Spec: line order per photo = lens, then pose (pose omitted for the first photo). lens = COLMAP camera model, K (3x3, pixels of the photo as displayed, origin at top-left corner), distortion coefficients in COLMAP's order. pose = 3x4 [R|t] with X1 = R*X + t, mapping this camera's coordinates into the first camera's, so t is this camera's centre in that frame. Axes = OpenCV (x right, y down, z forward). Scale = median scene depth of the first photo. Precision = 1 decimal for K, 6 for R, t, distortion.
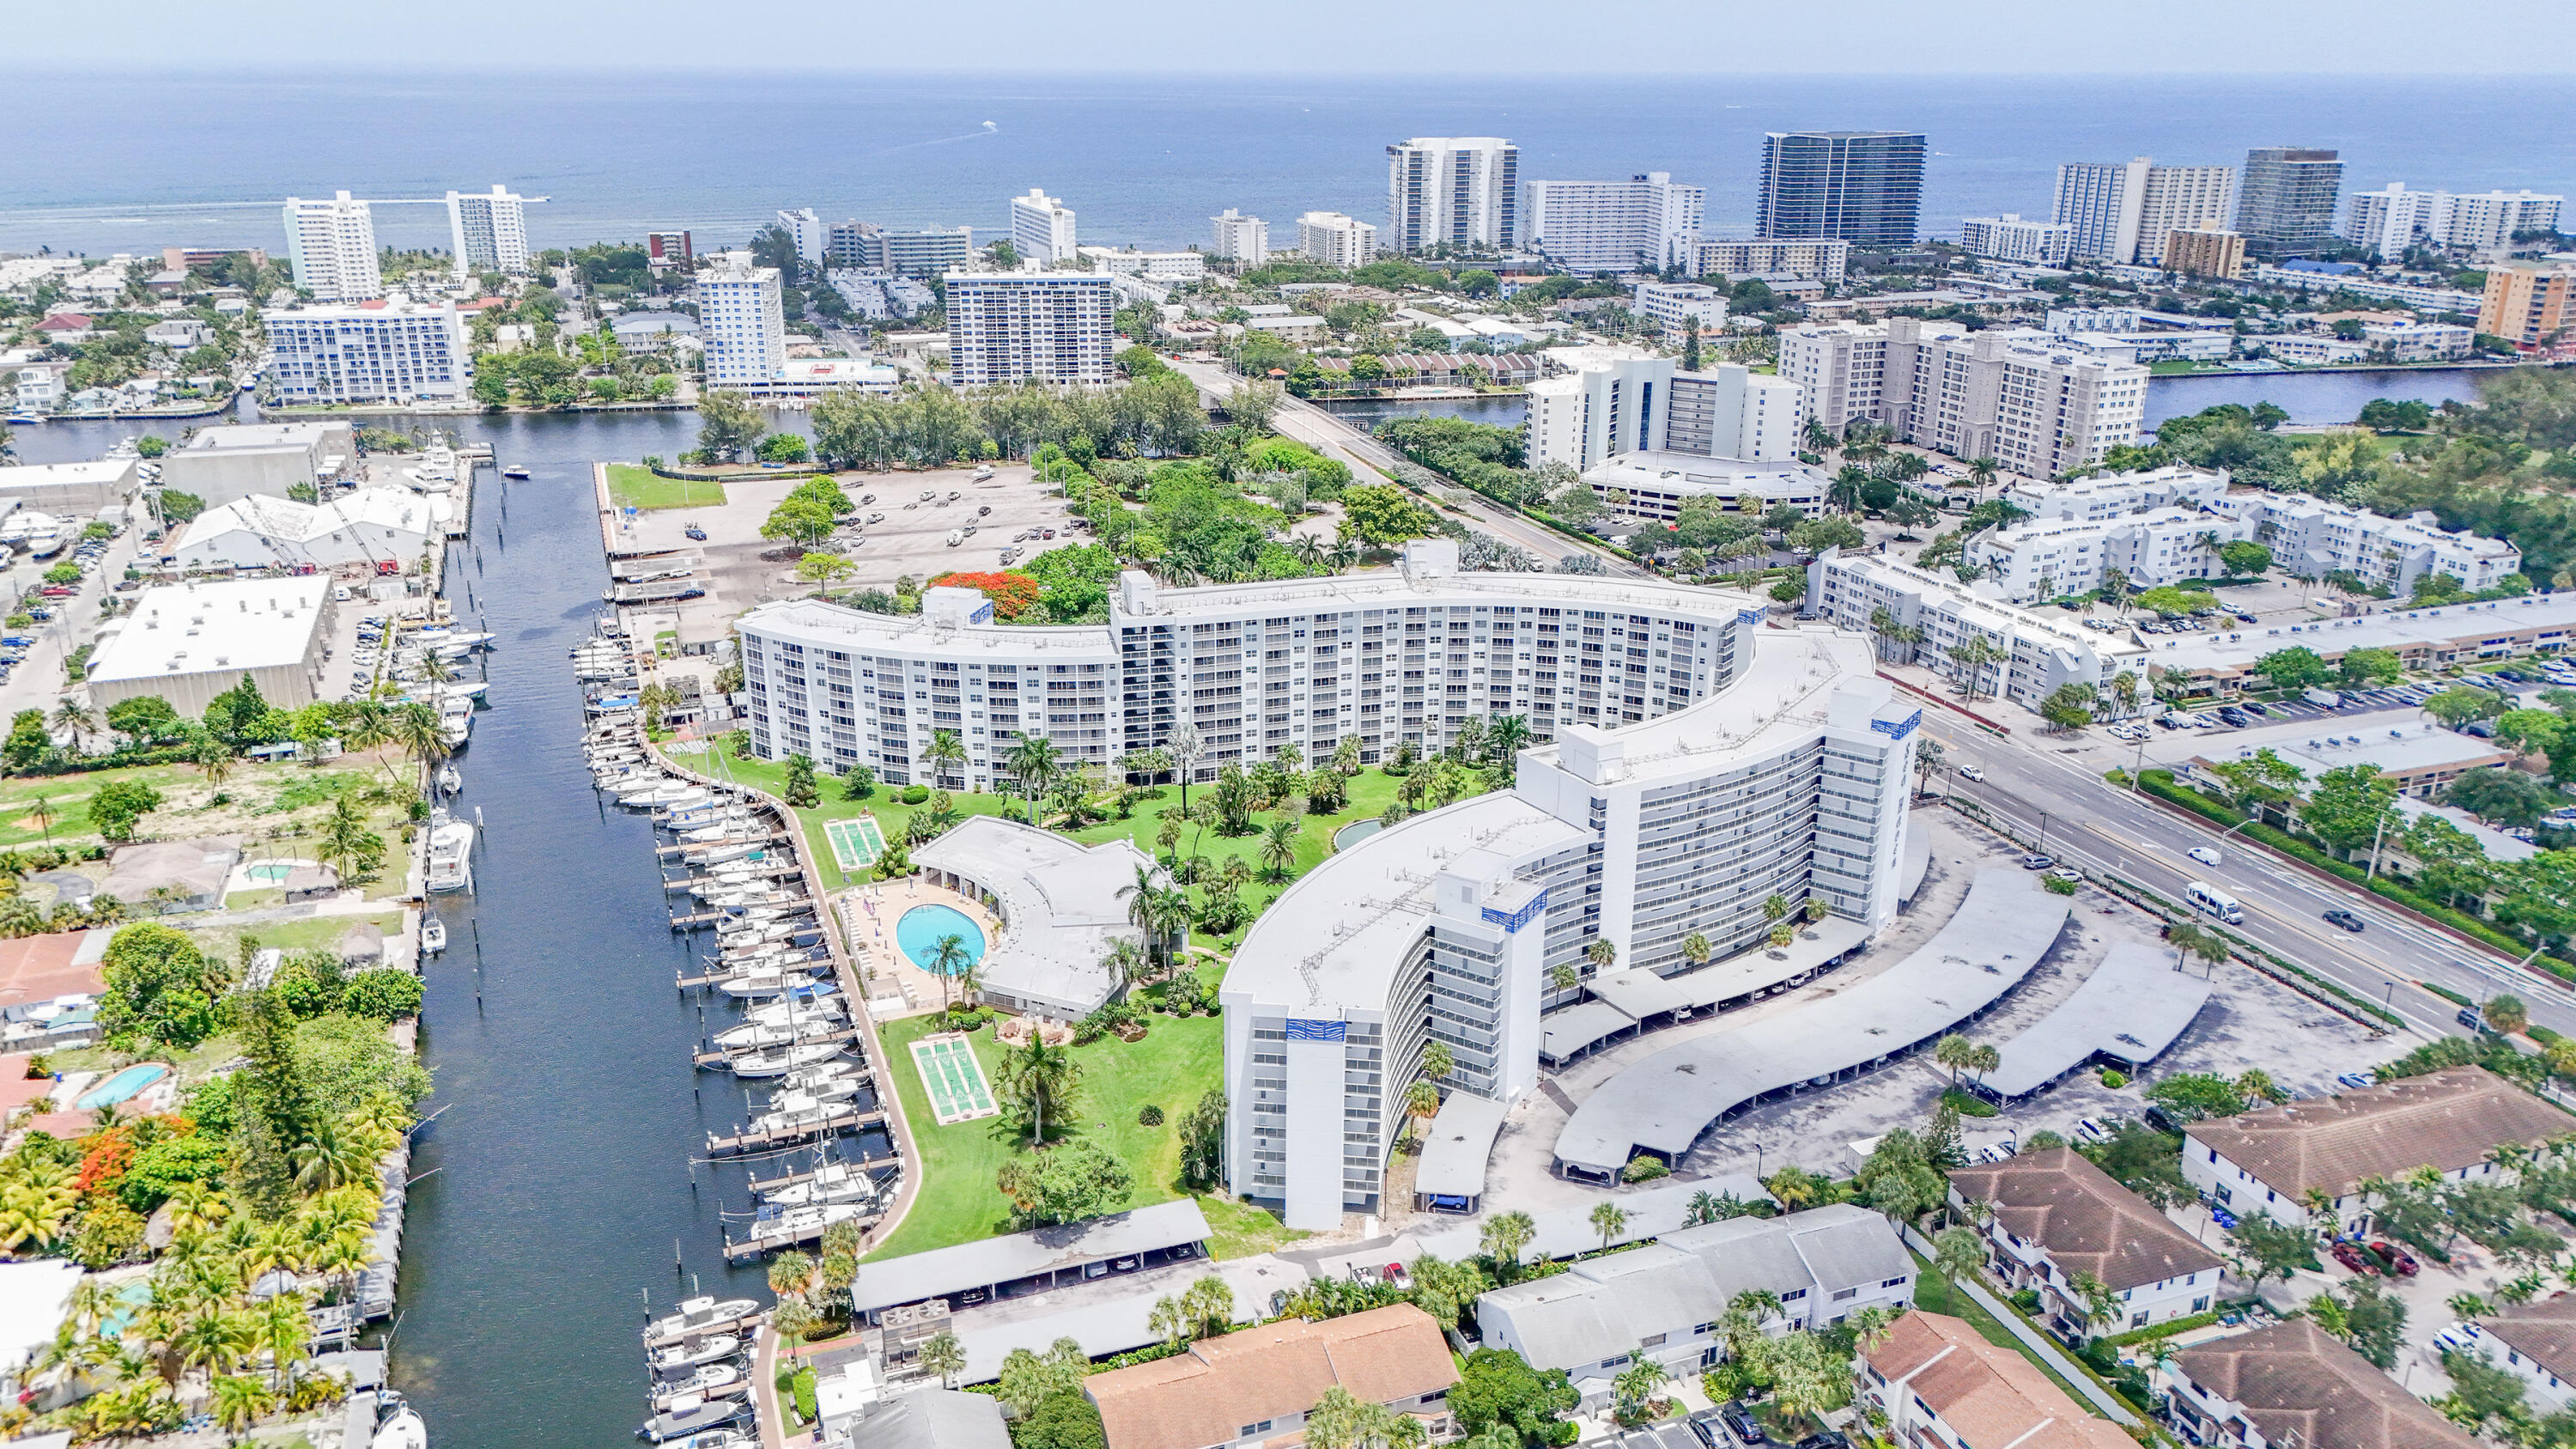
lens RADIAL K [[1916.7, 0, 1288.0], [0, 1916.7, 724.5], [0, 0, 1]] dist [0.055077, -0.004382]
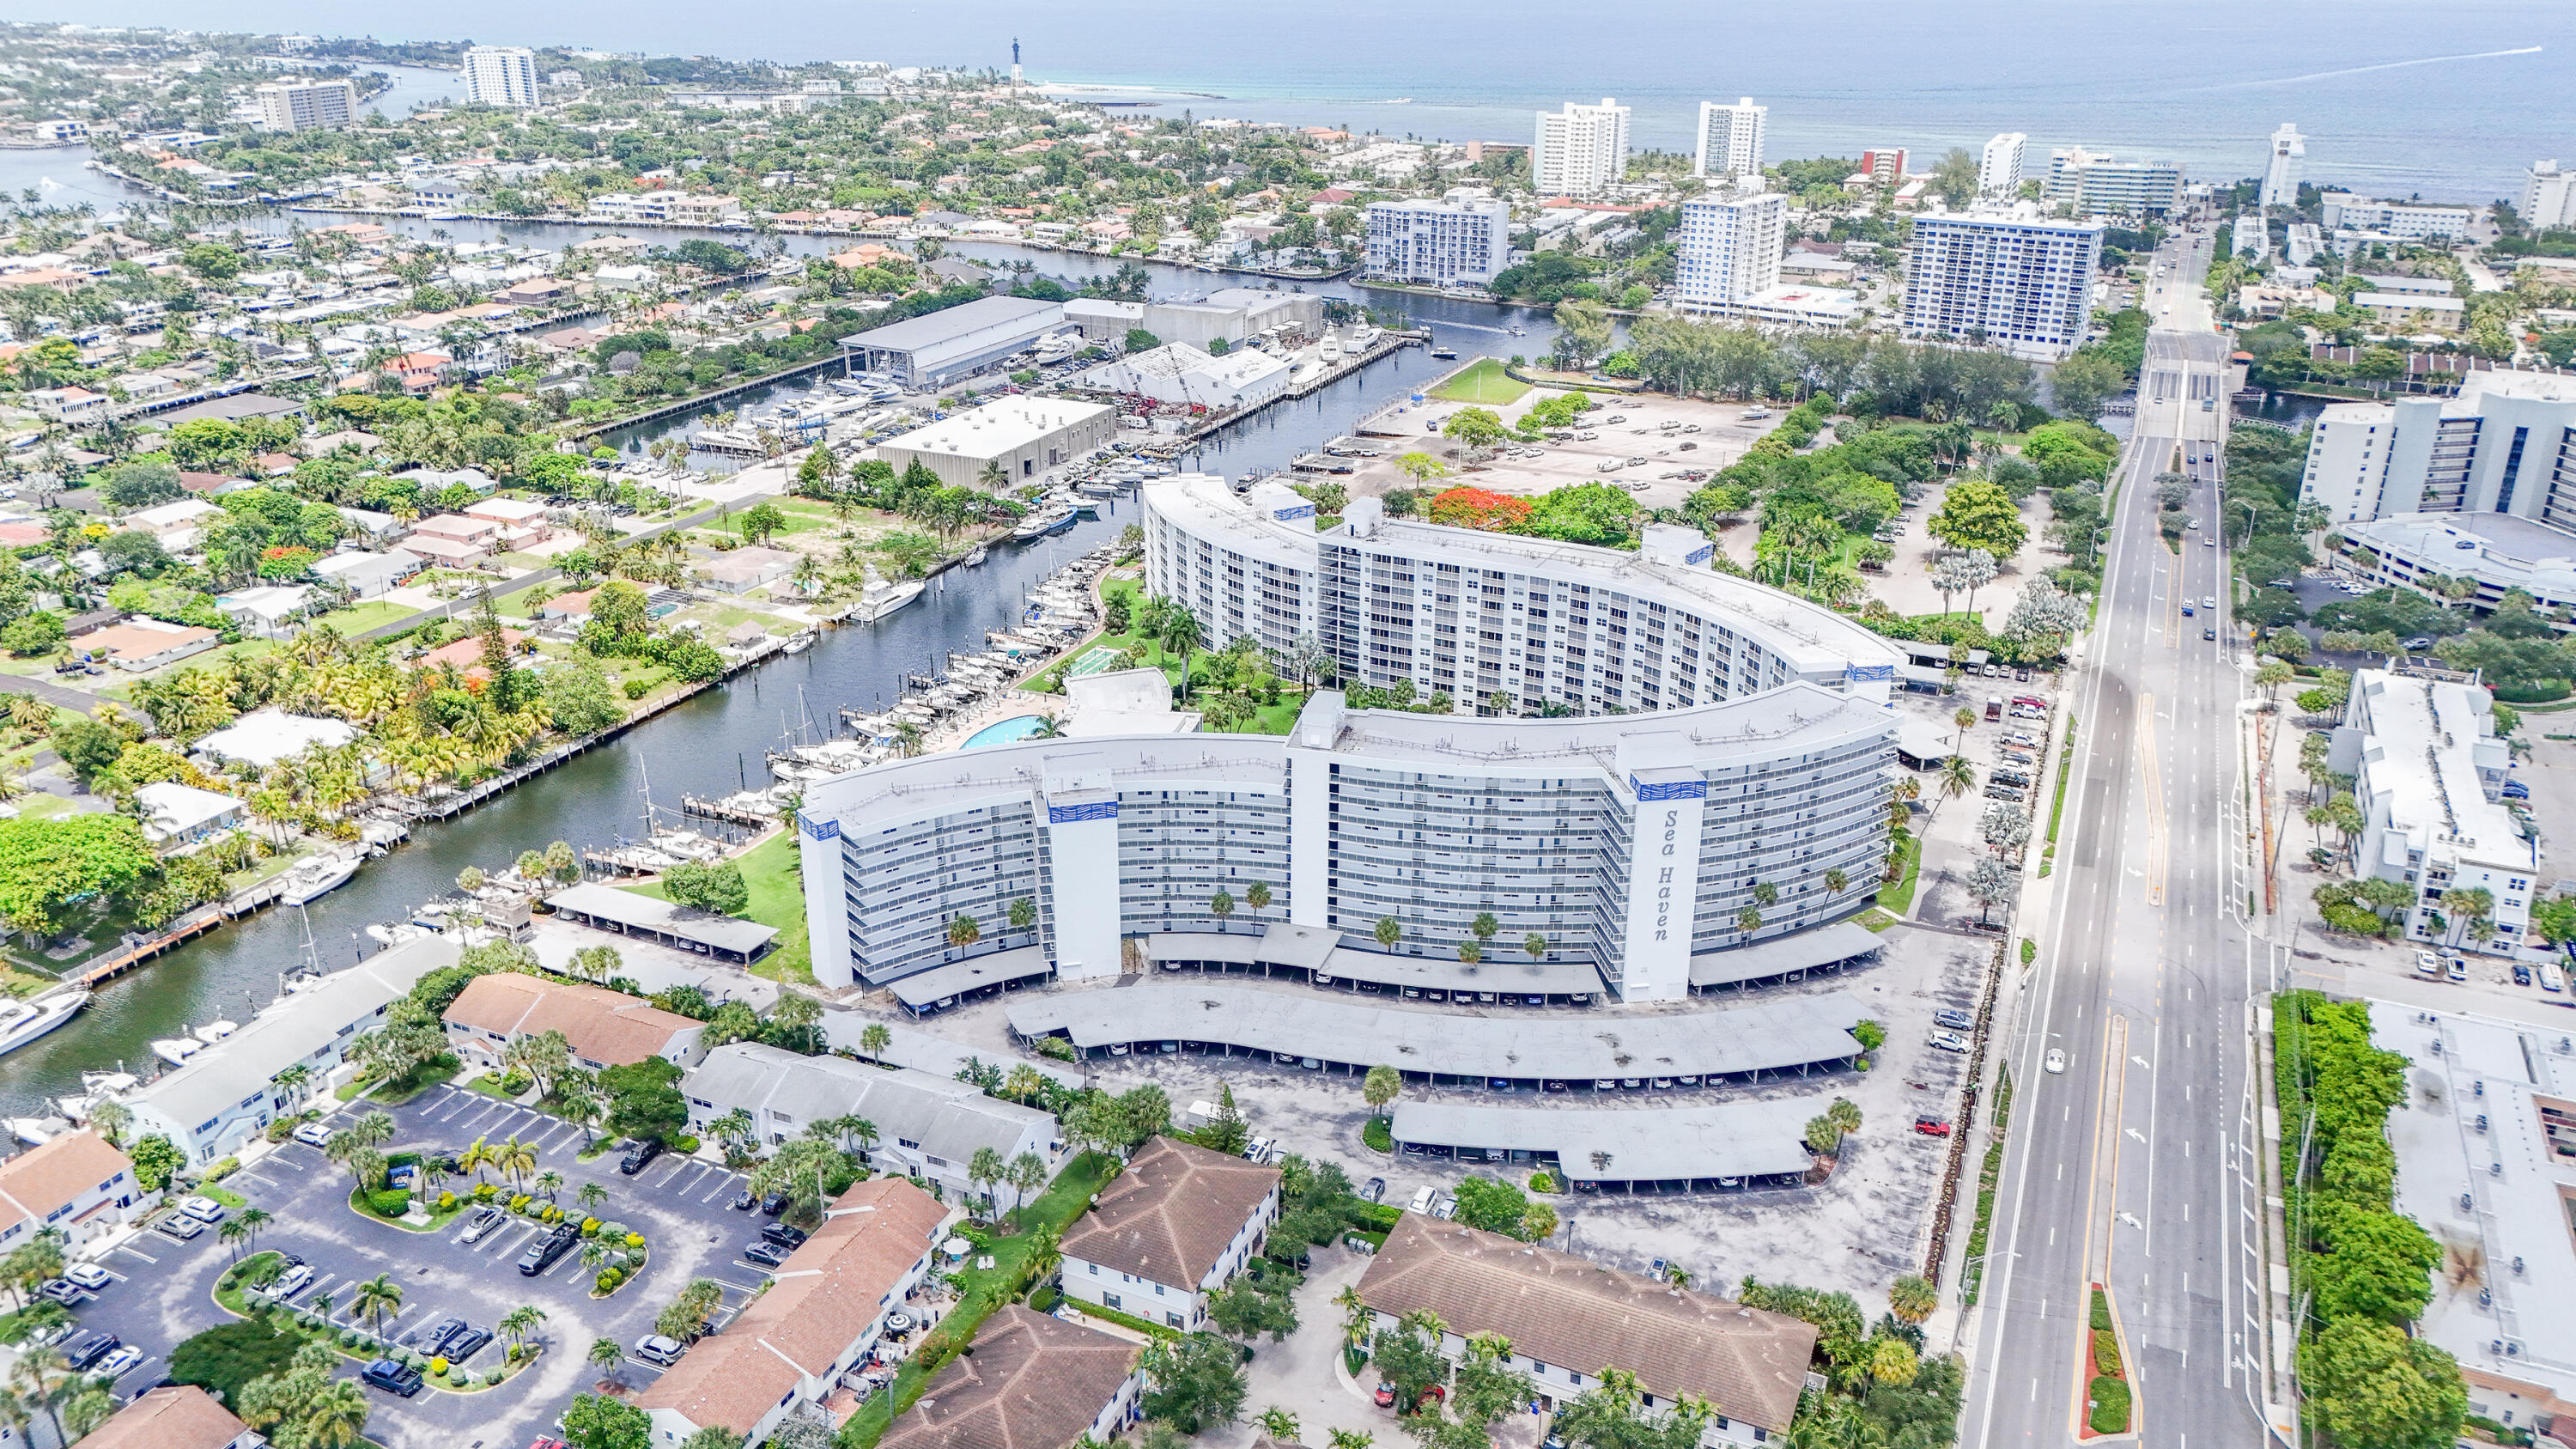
lens RADIAL K [[1916.7, 0, 1288.0], [0, 1916.7, 724.5], [0, 0, 1]] dist [0.055077, -0.004382]
pose [[0.712053, 0.262099, -0.651371, 0.636266], [-0.229585, 0.963631, 0.136774, -0.093609], [0.663529, 0.052155, 0.746330, 0.144727]]
